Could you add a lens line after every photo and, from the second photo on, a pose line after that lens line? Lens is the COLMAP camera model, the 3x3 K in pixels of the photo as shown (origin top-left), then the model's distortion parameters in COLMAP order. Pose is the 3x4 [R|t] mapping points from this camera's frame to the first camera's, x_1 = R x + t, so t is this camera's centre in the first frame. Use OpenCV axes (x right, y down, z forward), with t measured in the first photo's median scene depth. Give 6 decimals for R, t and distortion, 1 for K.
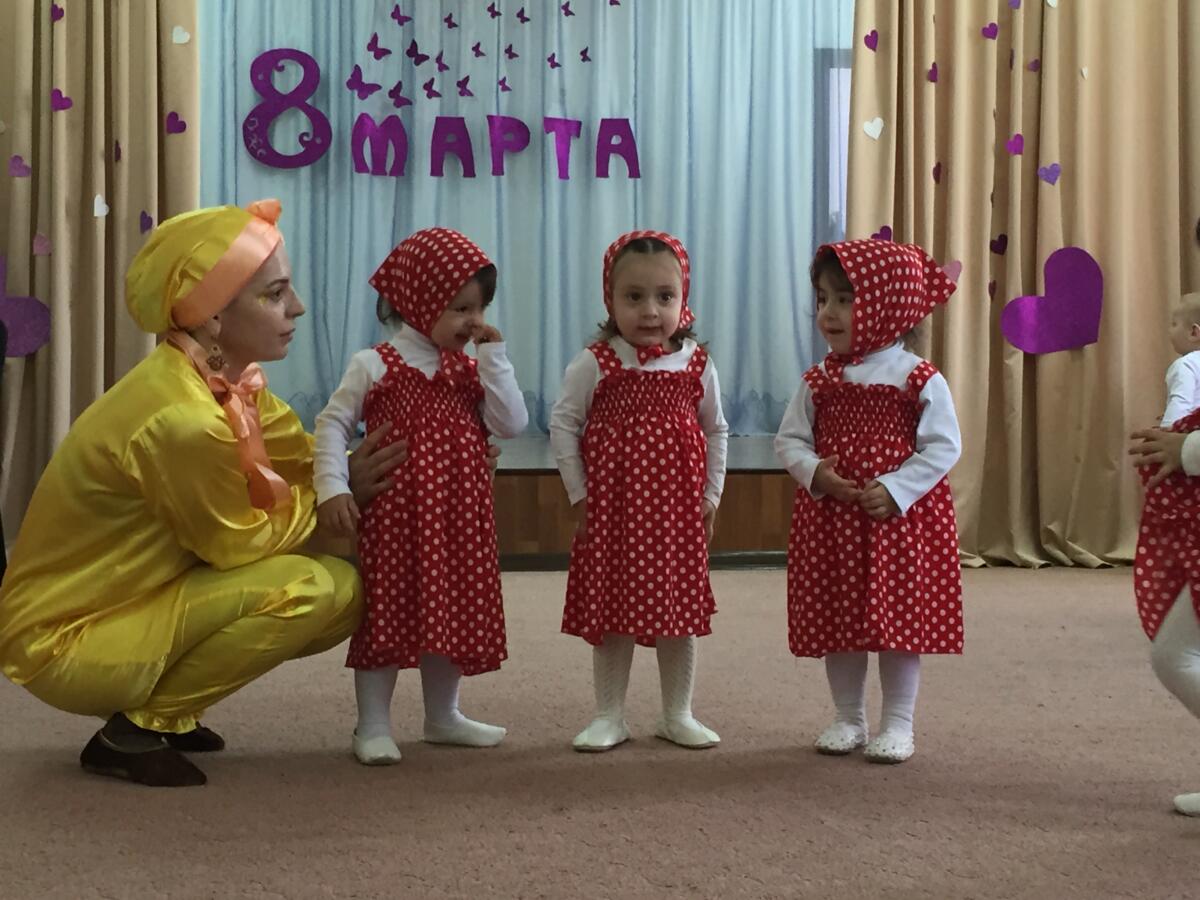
lens RADIAL K [[2083.9, 0, 594.9], [0, 2083.9, 447.7], [0, 0, 1]] dist [0.043458, 0.000000]
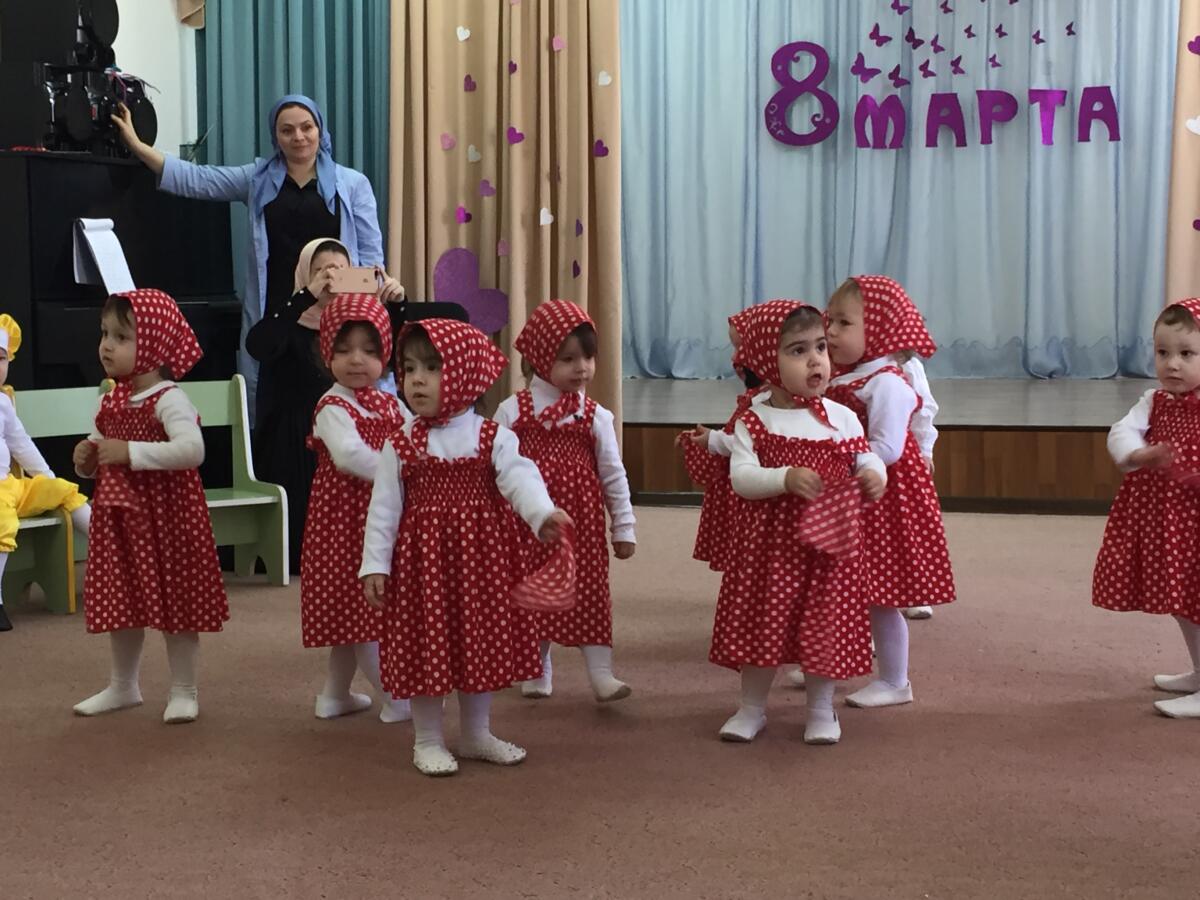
lens RADIAL K [[2054.5, 0, 587.8], [0, 2054.5, 452.5], [0, 0, 1]] dist [0.021545, 0.000000]
pose [[0.920287, 0.022489, -0.390598, 0.240605], [0.000926, 0.998219, 0.059655, -0.040010], [0.391244, -0.055261, 0.918626, -0.129848]]
